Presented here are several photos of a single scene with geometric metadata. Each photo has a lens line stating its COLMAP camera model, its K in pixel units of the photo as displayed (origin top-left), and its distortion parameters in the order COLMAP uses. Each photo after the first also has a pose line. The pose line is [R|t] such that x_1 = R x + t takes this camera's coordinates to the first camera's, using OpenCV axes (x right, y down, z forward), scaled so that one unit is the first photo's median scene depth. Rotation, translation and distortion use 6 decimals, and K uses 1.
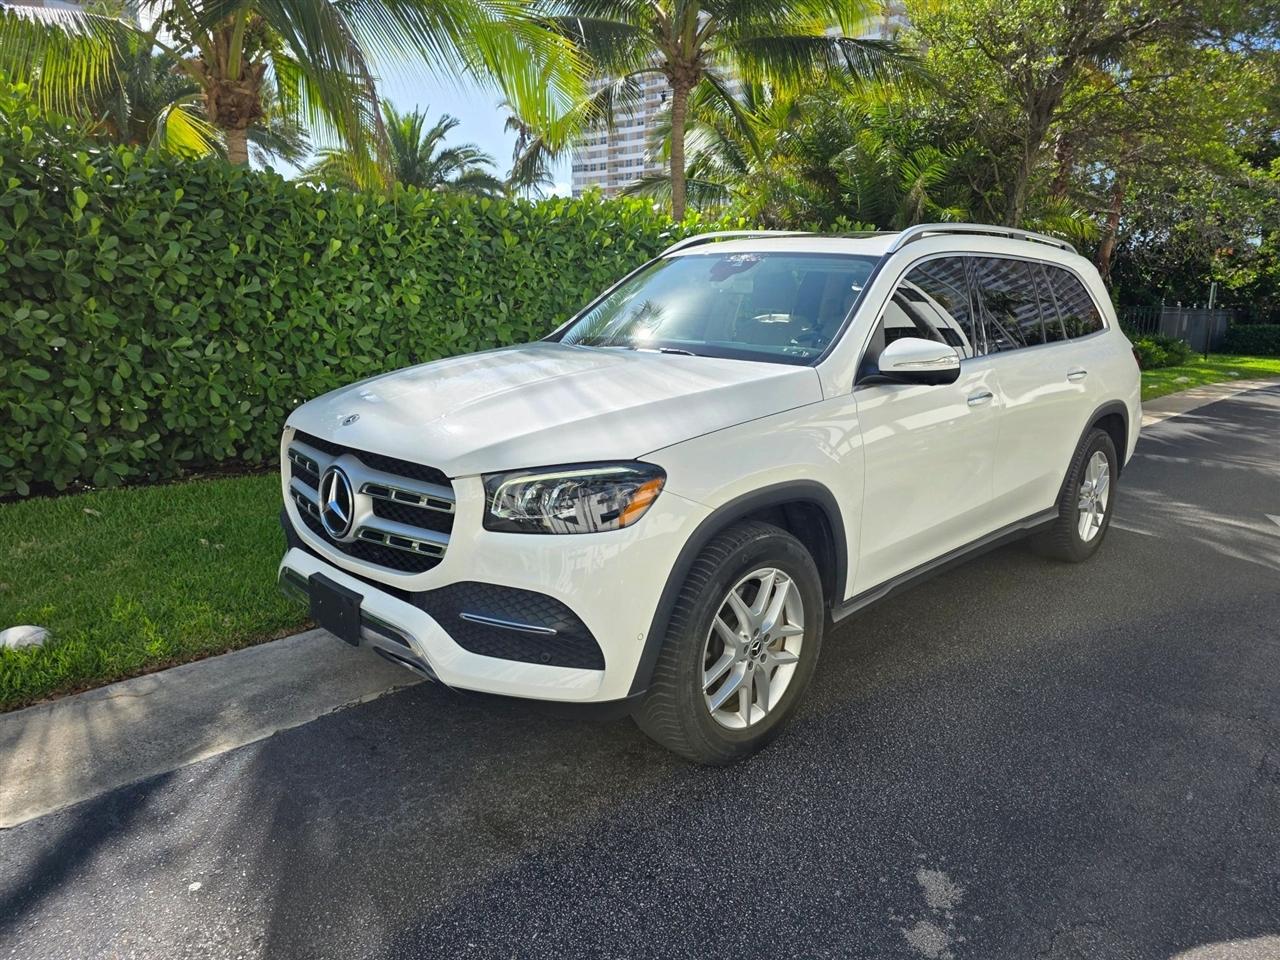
lens RADIAL K [[866.3, 0, 641.6], [0, 866.3, 487.8], [0, 0, 1]] dist [0.050444, -0.043121]
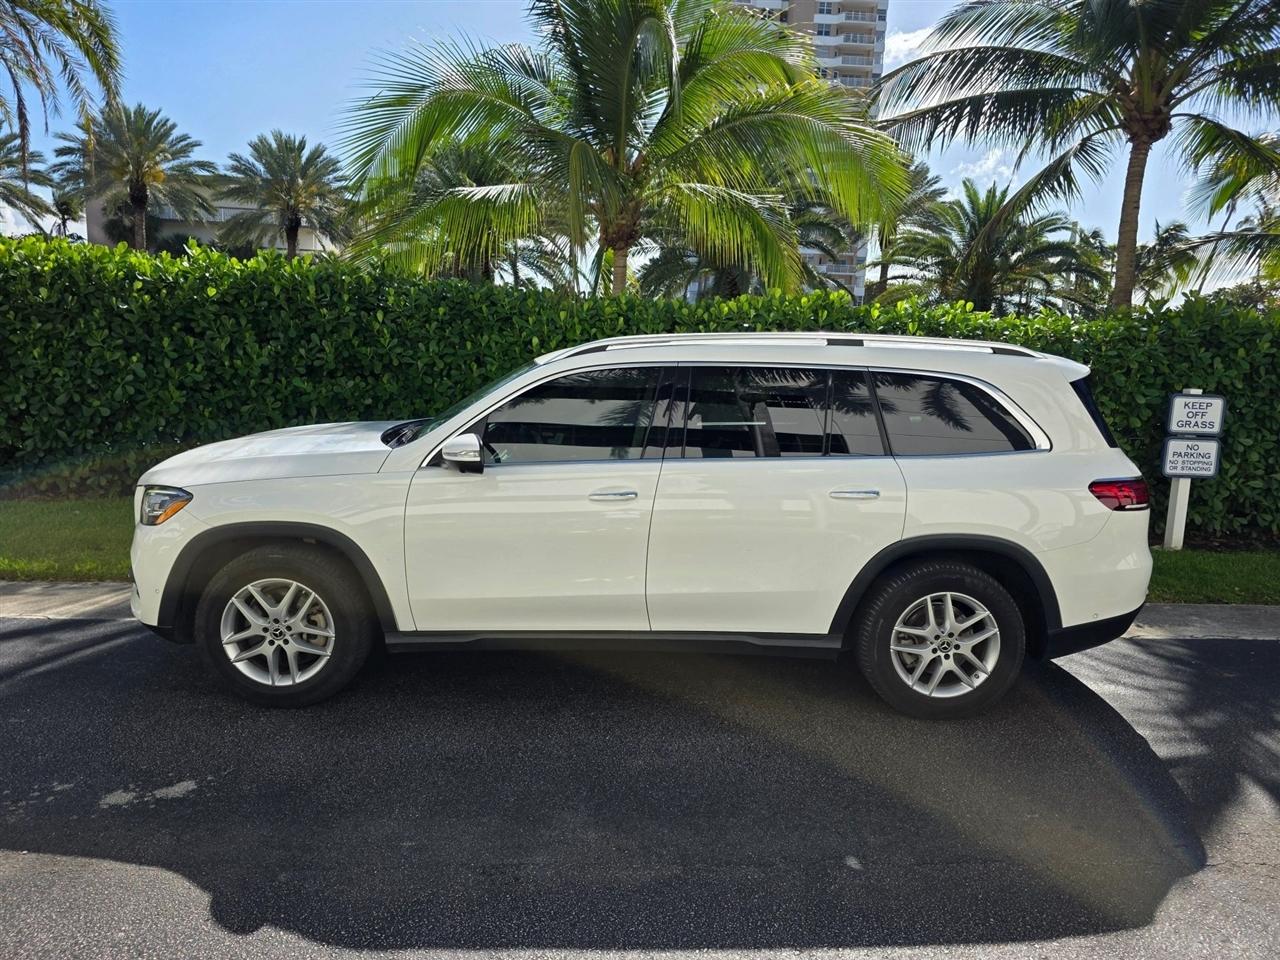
lens RADIAL K [[866.3, 0, 641.6], [0, 866.3, 487.8], [0, 0, 1]] dist [0.050444, -0.043121]
pose [[0.710331, 0.119491, -0.693651, 1.522296], [-0.168288, 0.985735, -0.002528, -0.150669], [0.683454, 0.118529, 0.720307, 0.317667]]
